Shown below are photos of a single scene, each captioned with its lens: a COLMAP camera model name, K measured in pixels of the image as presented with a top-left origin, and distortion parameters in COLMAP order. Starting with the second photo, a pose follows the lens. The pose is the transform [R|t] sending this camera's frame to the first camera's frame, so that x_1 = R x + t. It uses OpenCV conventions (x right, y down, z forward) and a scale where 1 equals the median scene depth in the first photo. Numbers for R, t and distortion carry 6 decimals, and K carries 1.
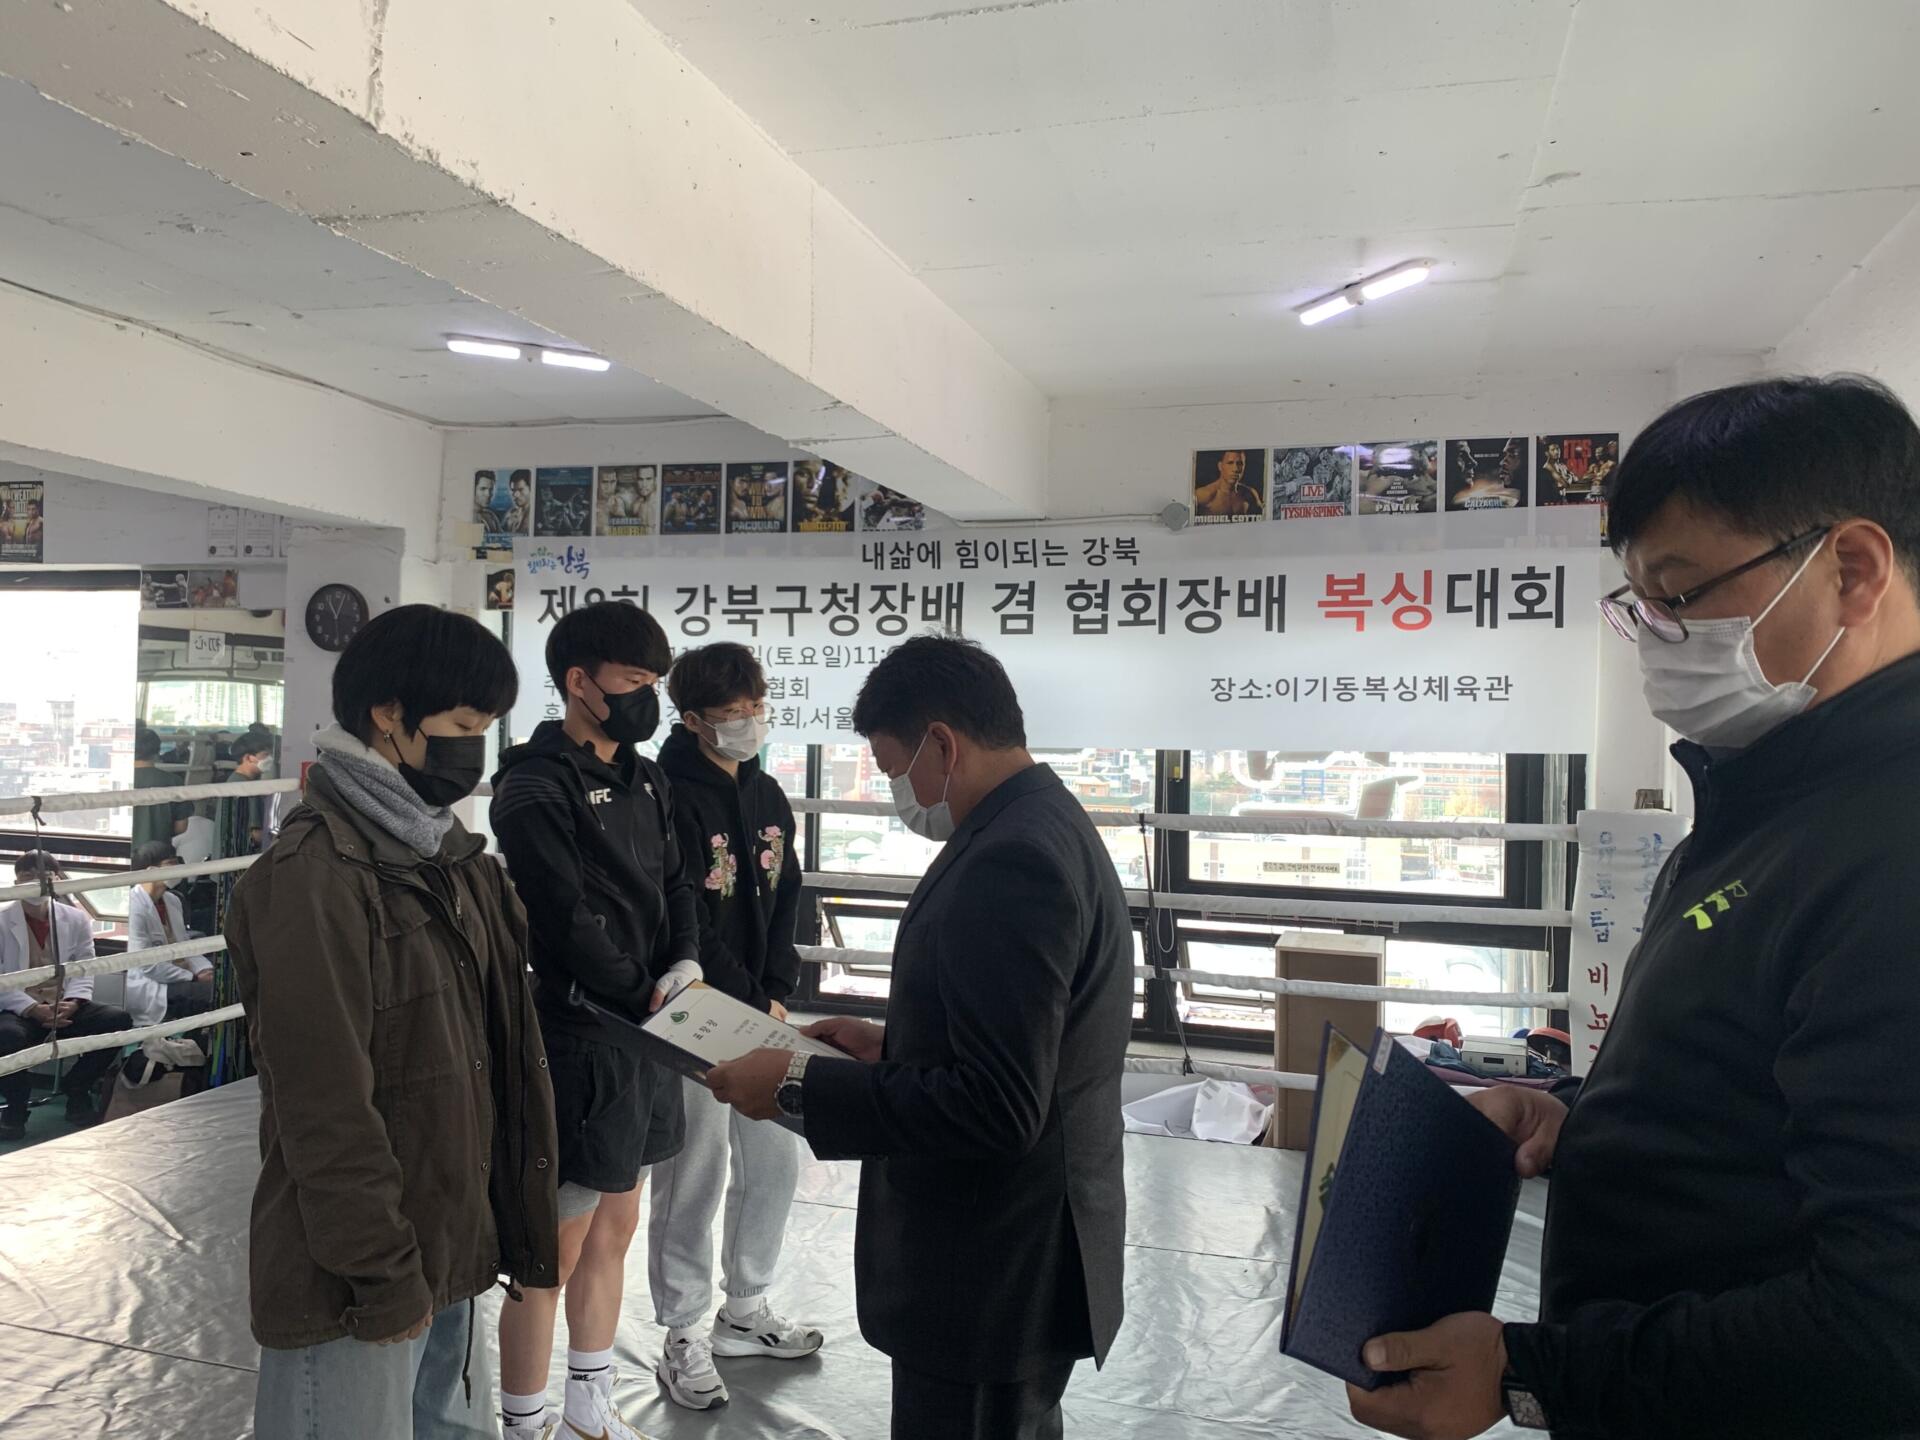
lens RADIAL K [[1368.4, 0, 956.4], [0, 1368.4, 720.0], [0, 0, 1]] dist [0.054032, -0.004083]
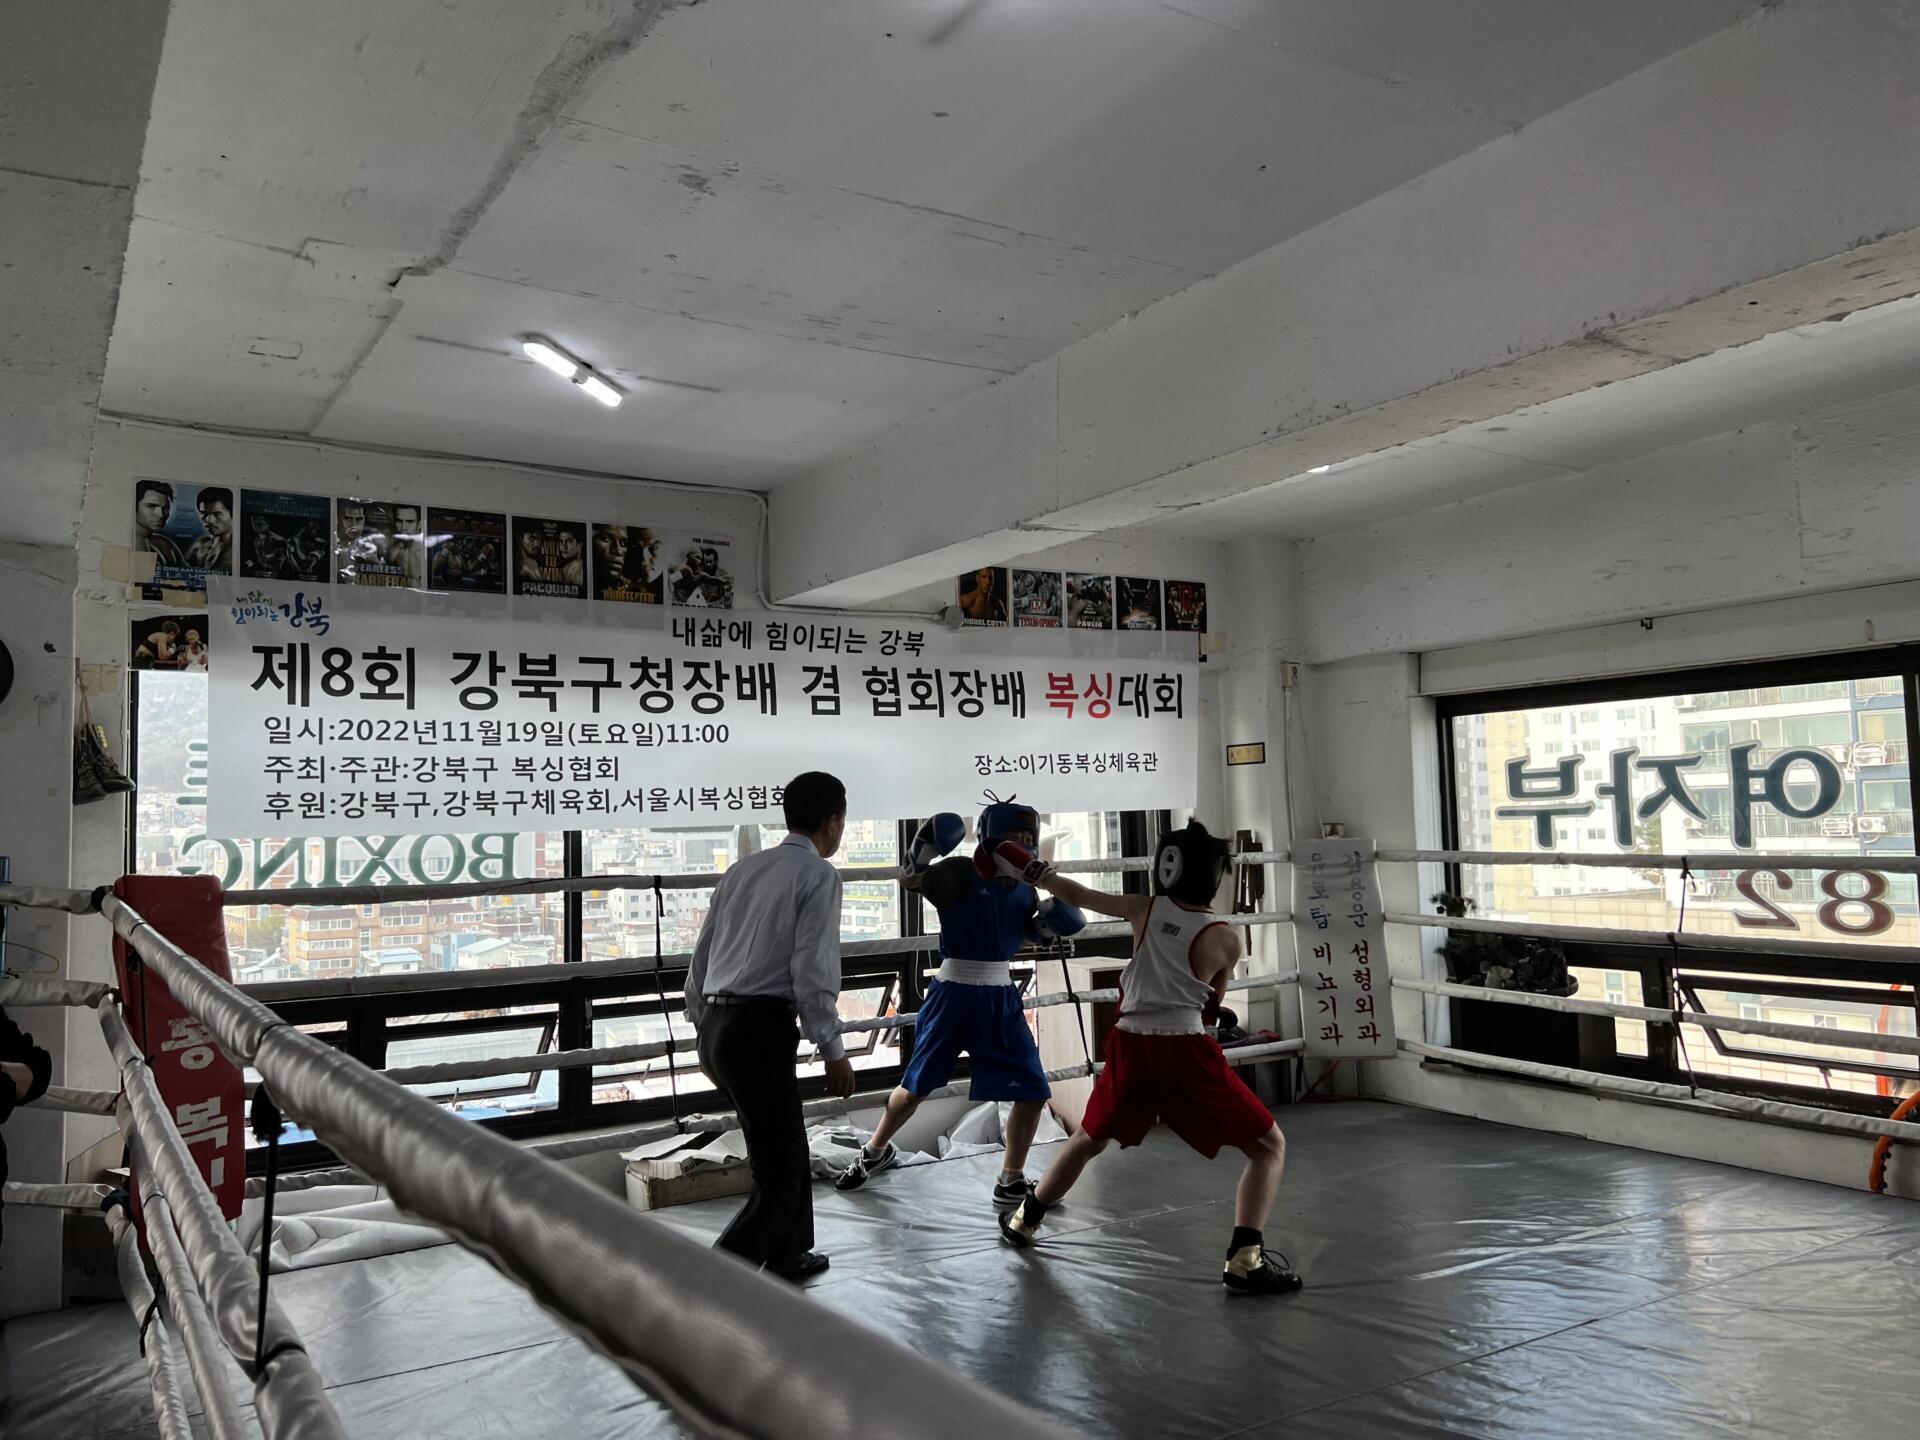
lens RADIAL K [[1453.9, 0, 960.2], [0, 1453.9, 722.3], [0, 0, 1]] dist [-0.034744, -0.003143]
pose [[0.640103, 0.013305, 0.768173, -0.717971], [0.029696, 0.998674, -0.042043, -0.006272], [-0.767715, 0.049723, 0.638860, 0.193500]]
